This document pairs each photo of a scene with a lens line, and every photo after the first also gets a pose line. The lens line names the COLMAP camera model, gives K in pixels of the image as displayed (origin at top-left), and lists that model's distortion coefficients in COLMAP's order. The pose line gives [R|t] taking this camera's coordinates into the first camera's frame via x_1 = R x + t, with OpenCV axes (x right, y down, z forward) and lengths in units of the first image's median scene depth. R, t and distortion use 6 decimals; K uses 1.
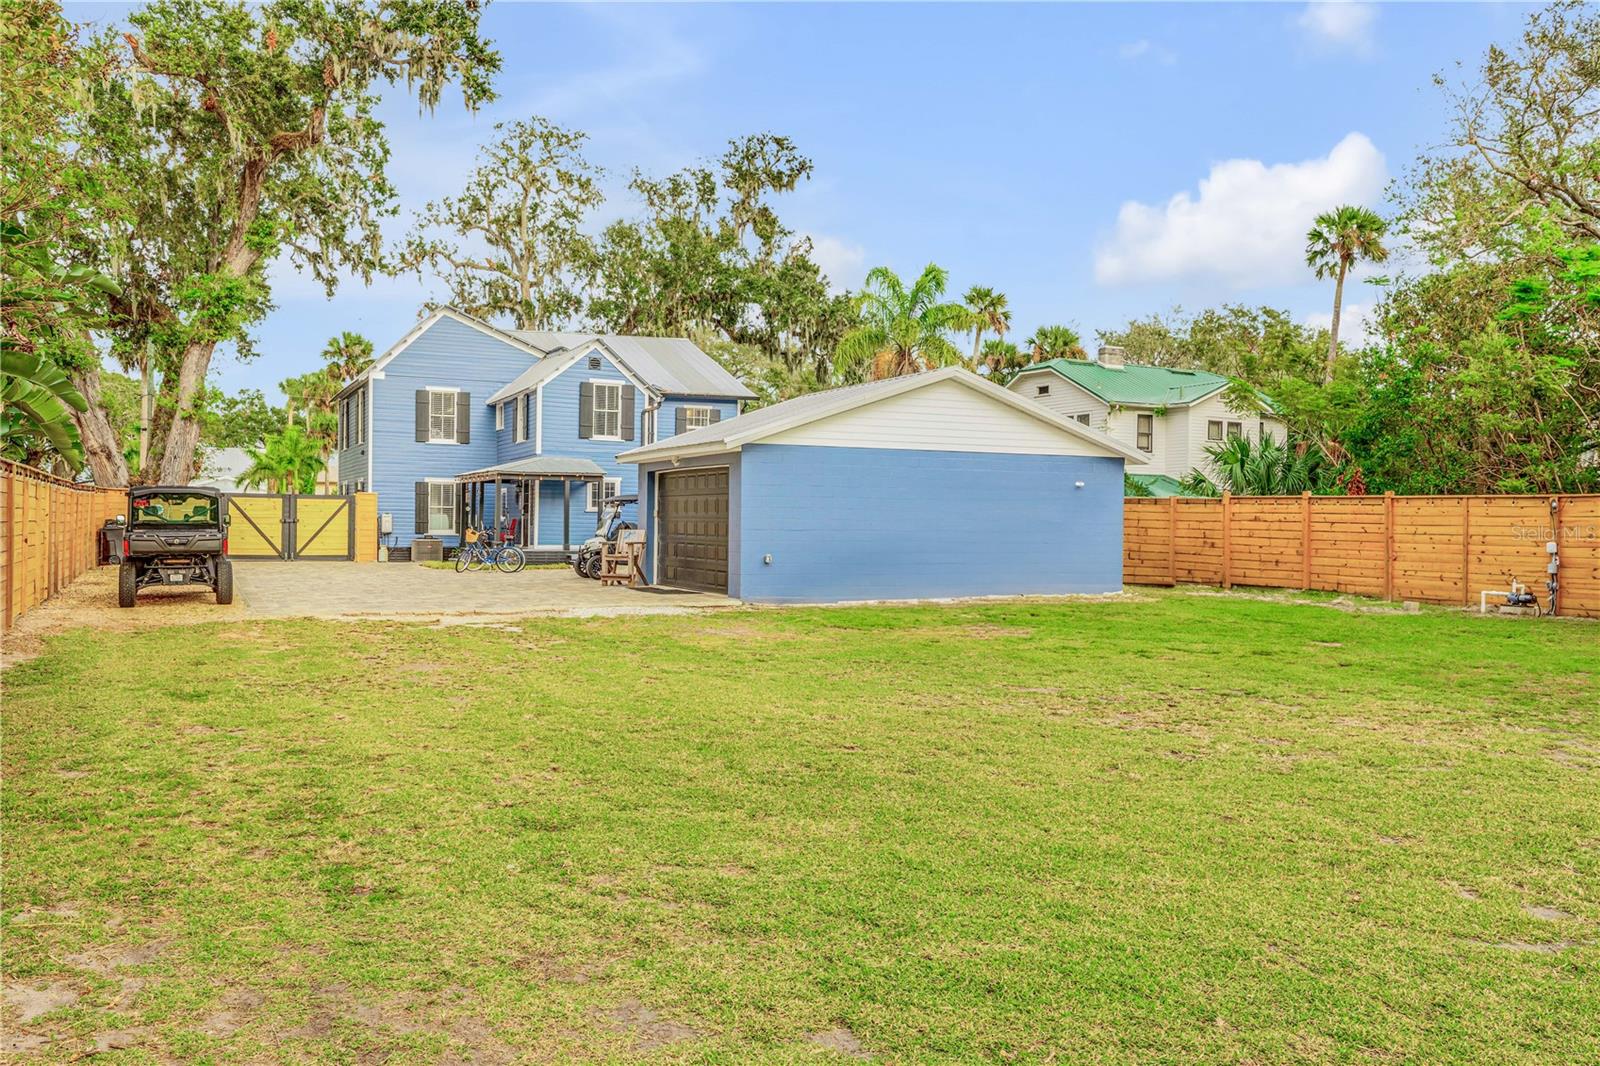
lens RADIAL K [[1328.3, 0, 800.8], [0, 1328.3, 528.0], [0, 0, 1]] dist [0.005790, -0.015015]
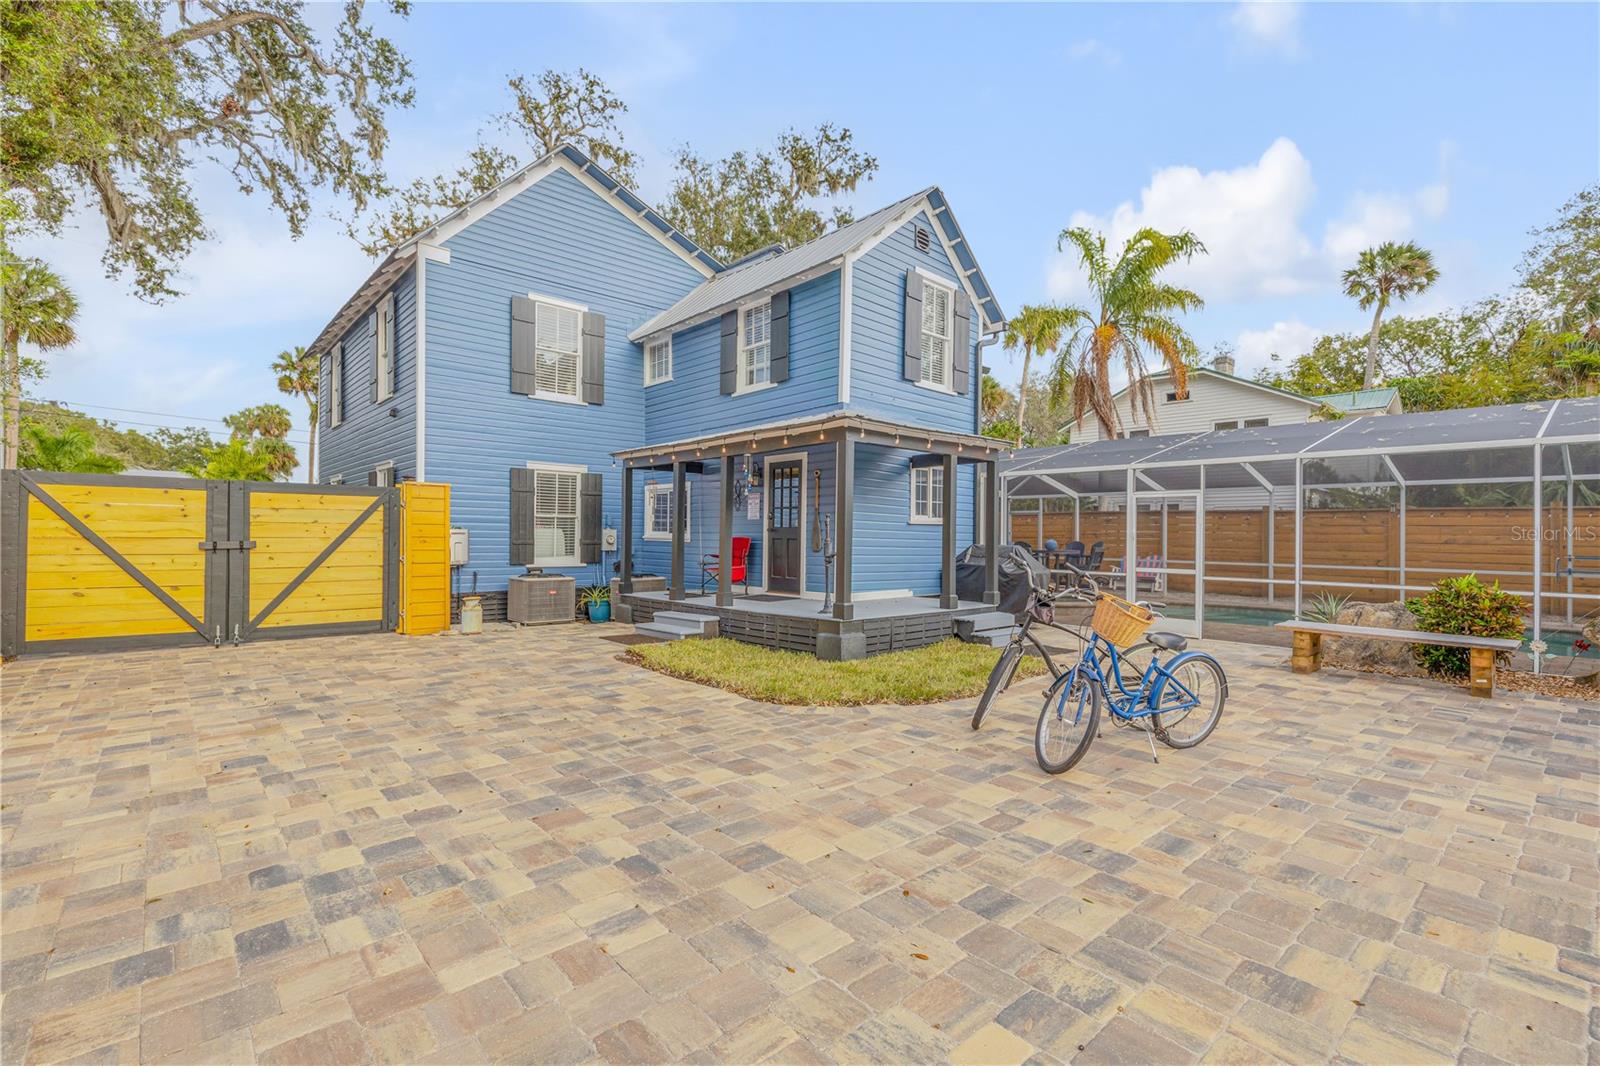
lens RADIAL K [[723.2, 0, 798.2], [0, 723.2, 532.5], [0, 0, 1]] dist [0.007612, -0.002389]
pose [[0.957298, -0.002392, 0.289094, -0.237673], [0.003506, 0.999988, -0.003335, -0.006771], [-0.289083, 0.004206, 0.957295, 0.621253]]
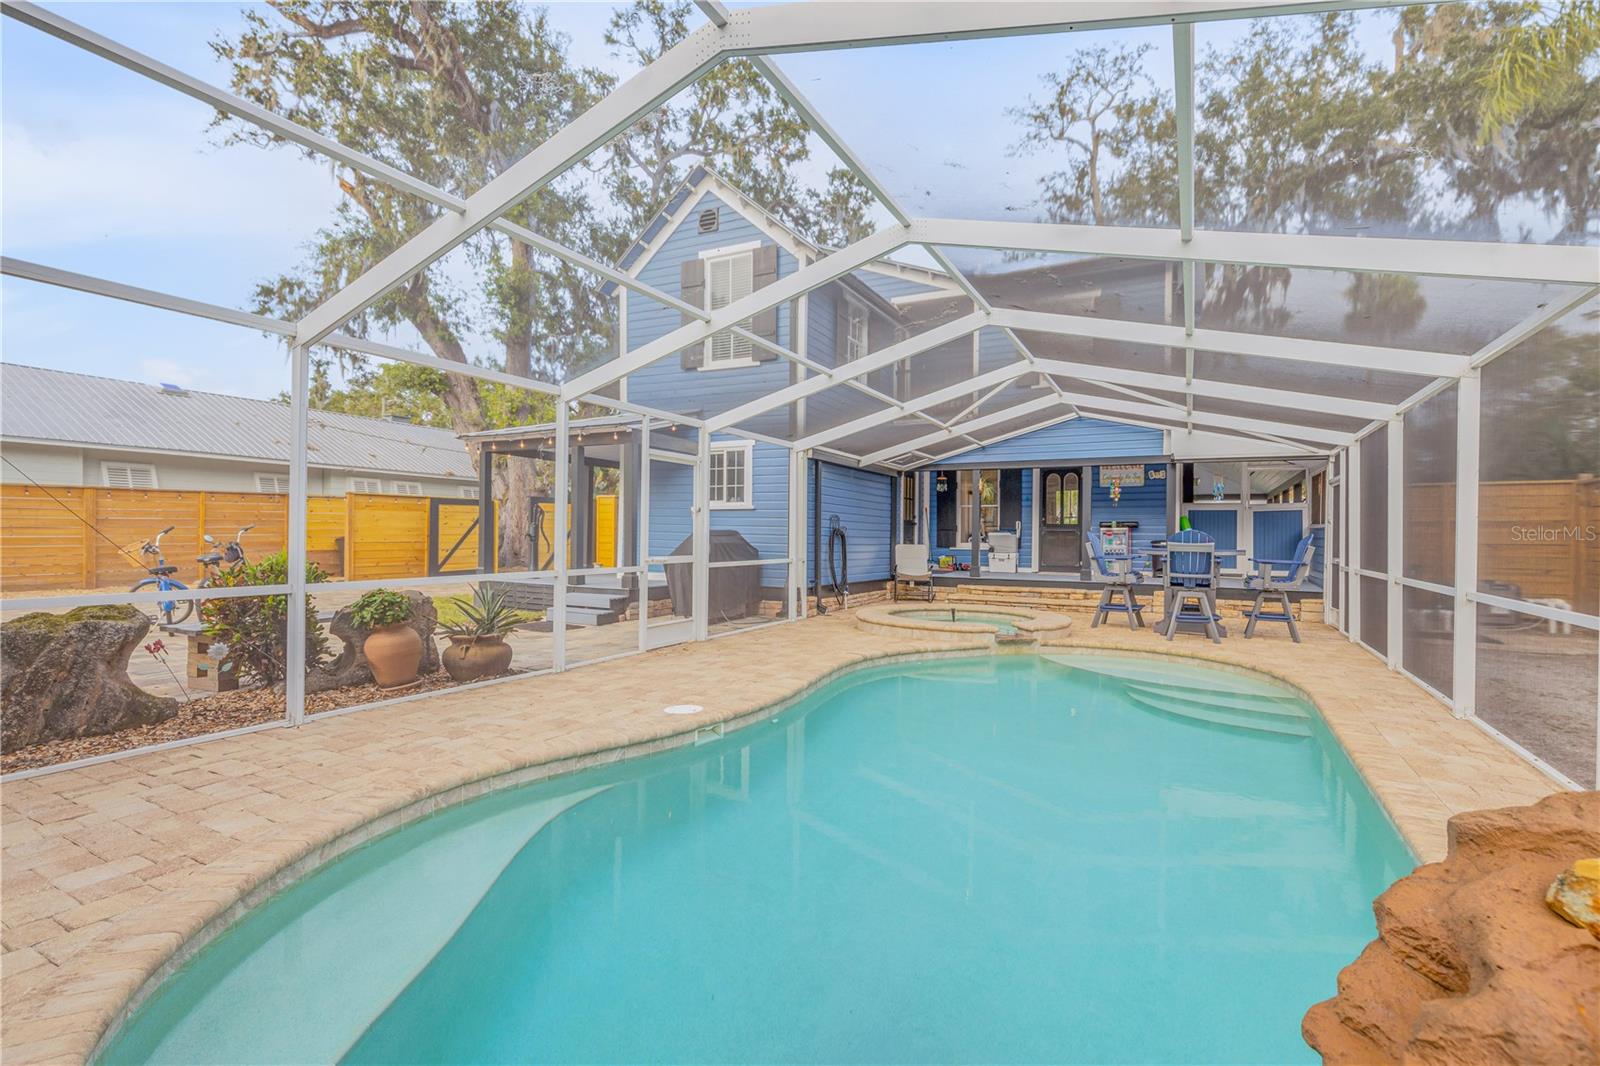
lens RADIAL K [[723.2, 0, 796.9], [0, 723.2, 533.4], [0, 0, 1]] dist [0.007612, -0.002389]
pose [[0.588170, -0.004639, -0.808724, 0.076020], [-0.008017, 0.999901, -0.011566, -0.000030], [0.808698, 0.013286, 0.588074, 0.723816]]
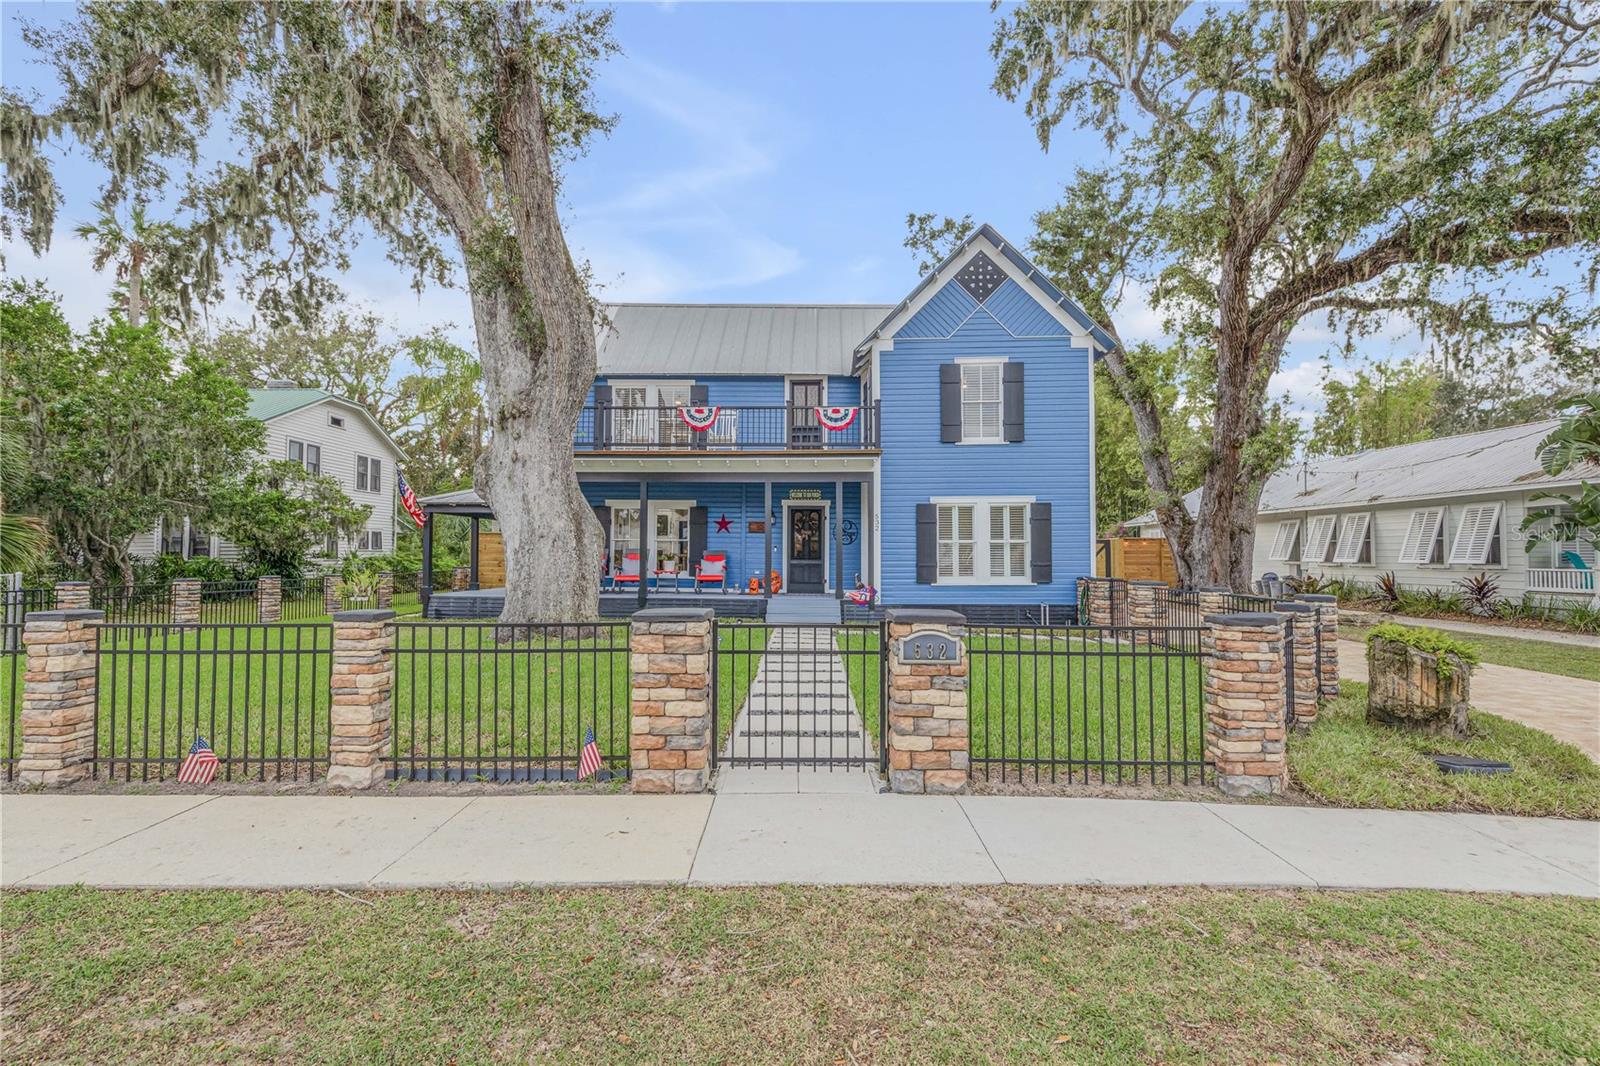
lens RADIAL K [[723.2, 0, 796.6], [0, 723.2, 536.9], [0, 0, 1]] dist [0.007612, -0.002389]
pose [[0.889838, -0.025826, -0.455545, -0.173687], [0.004068, 0.998806, -0.048678, -0.001338], [0.456258, 0.041462, 0.888881, 0.590160]]
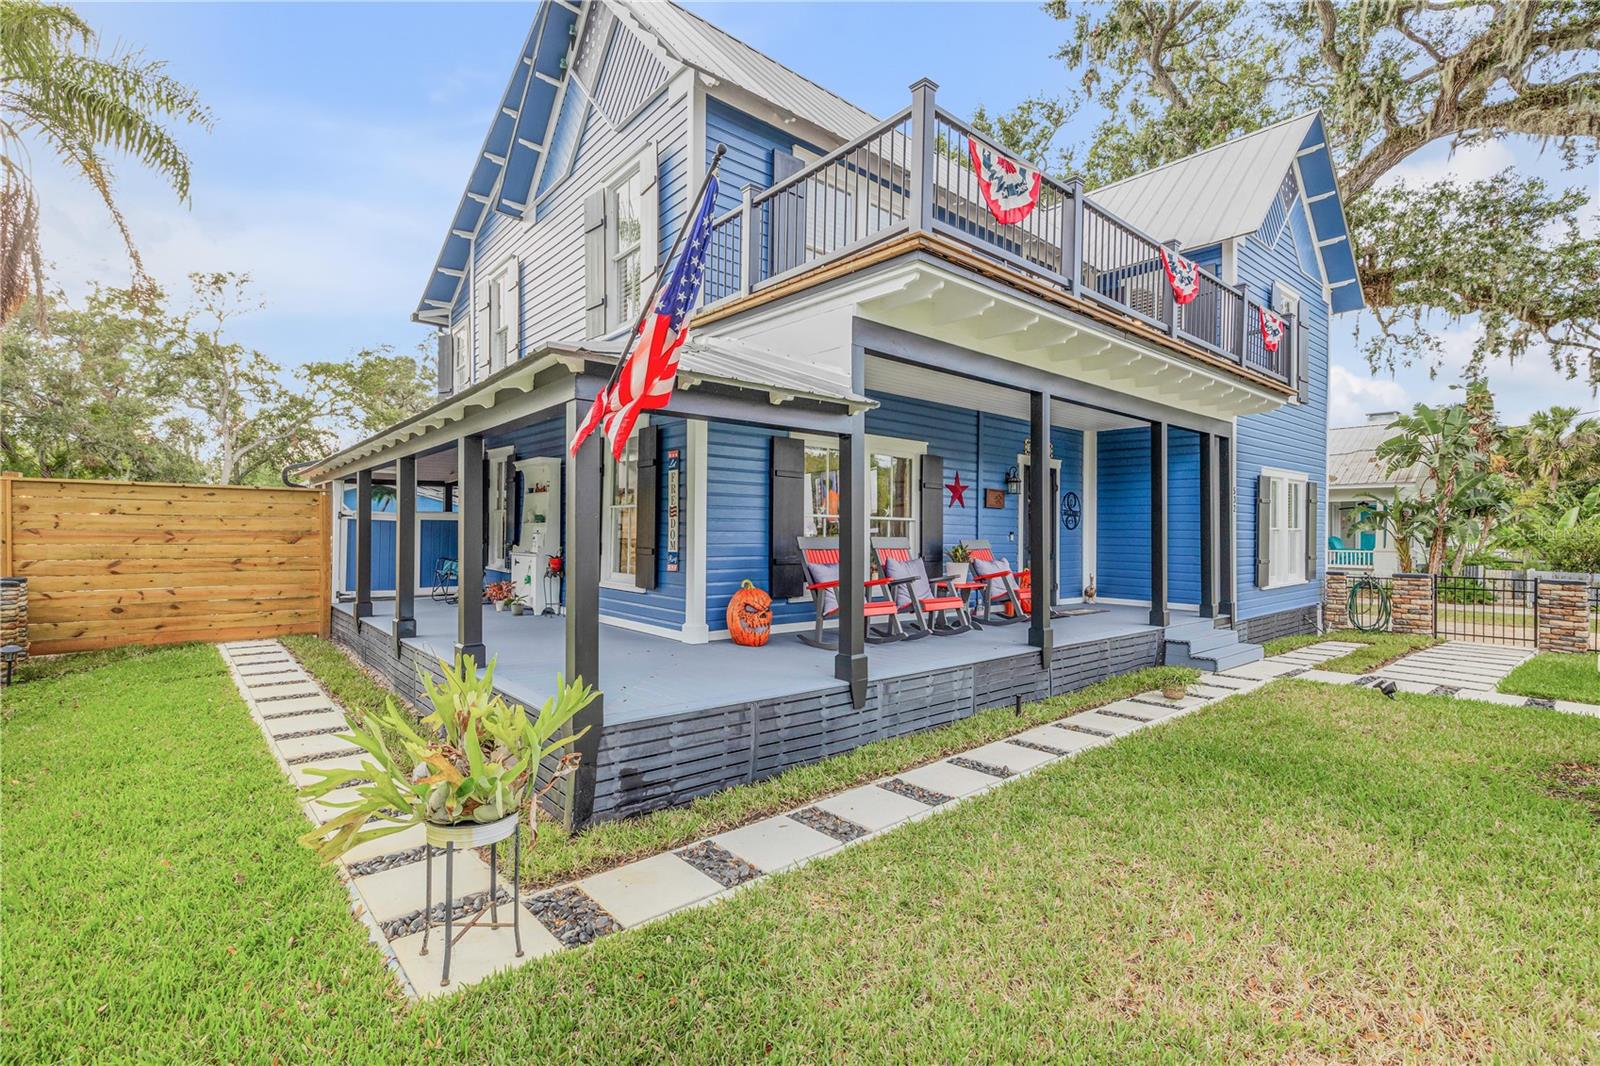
lens RADIAL K [[723.2, 0, 798.2], [0, 723.2, 534.7], [0, 0, 1]] dist [0.007612, -0.002389]
pose [[0.963633, -0.009706, 0.267052, -0.470613], [0.012009, 0.999903, -0.006994, -0.012874], [-0.266959, 0.009947, 0.963657, 0.718519]]
